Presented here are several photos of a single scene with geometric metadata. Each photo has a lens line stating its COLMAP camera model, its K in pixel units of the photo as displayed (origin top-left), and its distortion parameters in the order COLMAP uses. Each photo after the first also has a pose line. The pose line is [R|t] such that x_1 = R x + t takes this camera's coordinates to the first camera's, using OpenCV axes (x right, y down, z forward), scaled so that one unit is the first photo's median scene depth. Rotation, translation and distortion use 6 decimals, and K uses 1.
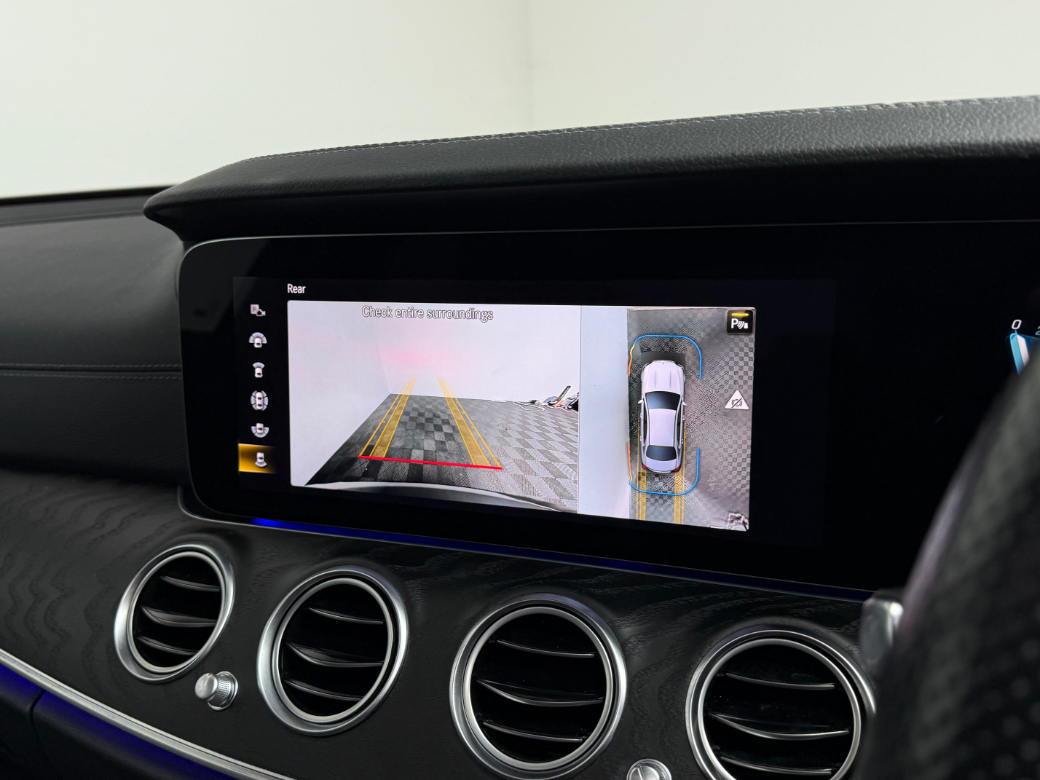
lens RADIAL K [[929.9, 0, 459.9], [0, 929.9, 389.4], [0, 0, 1]] dist [0.124401, -0.282956]
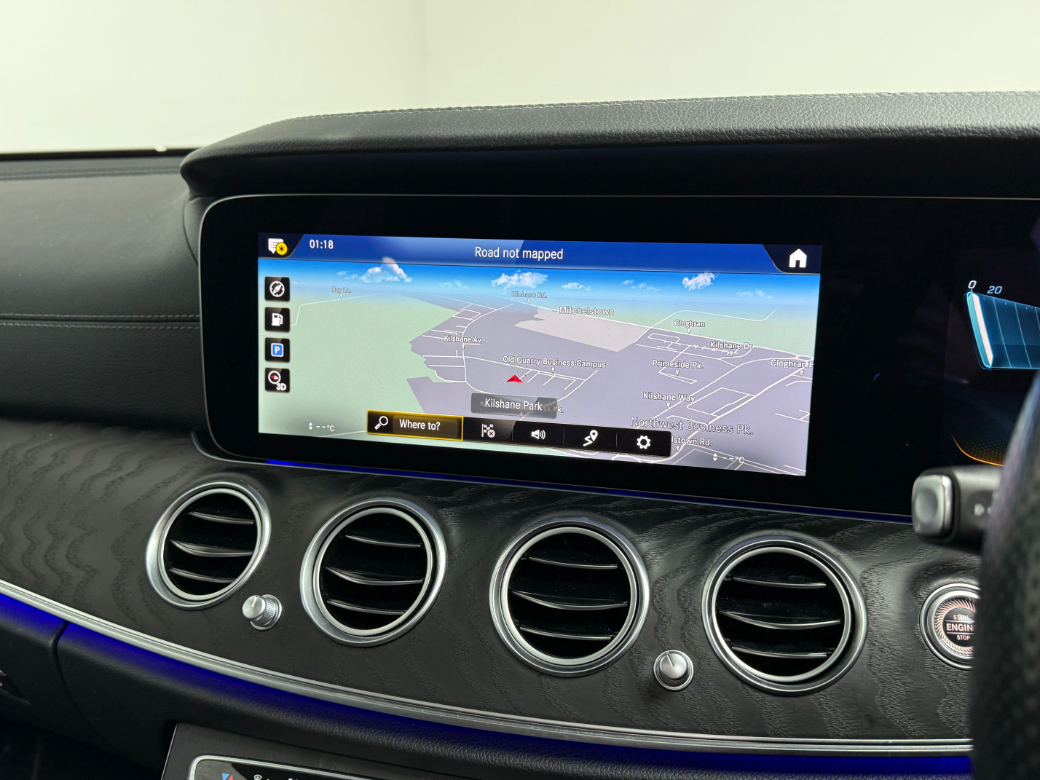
lens RADIAL K [[929.9, 0, 459.9], [0, 929.9, 389.4], [0, 0, 1]] dist [0.124401, -0.282956]
pose [[0.991159, 0.012742, 0.132069, -0.187801], [-0.014003, 0.999865, 0.008619, 0.055903], [-0.131942, -0.010393, 0.991203, -0.096726]]
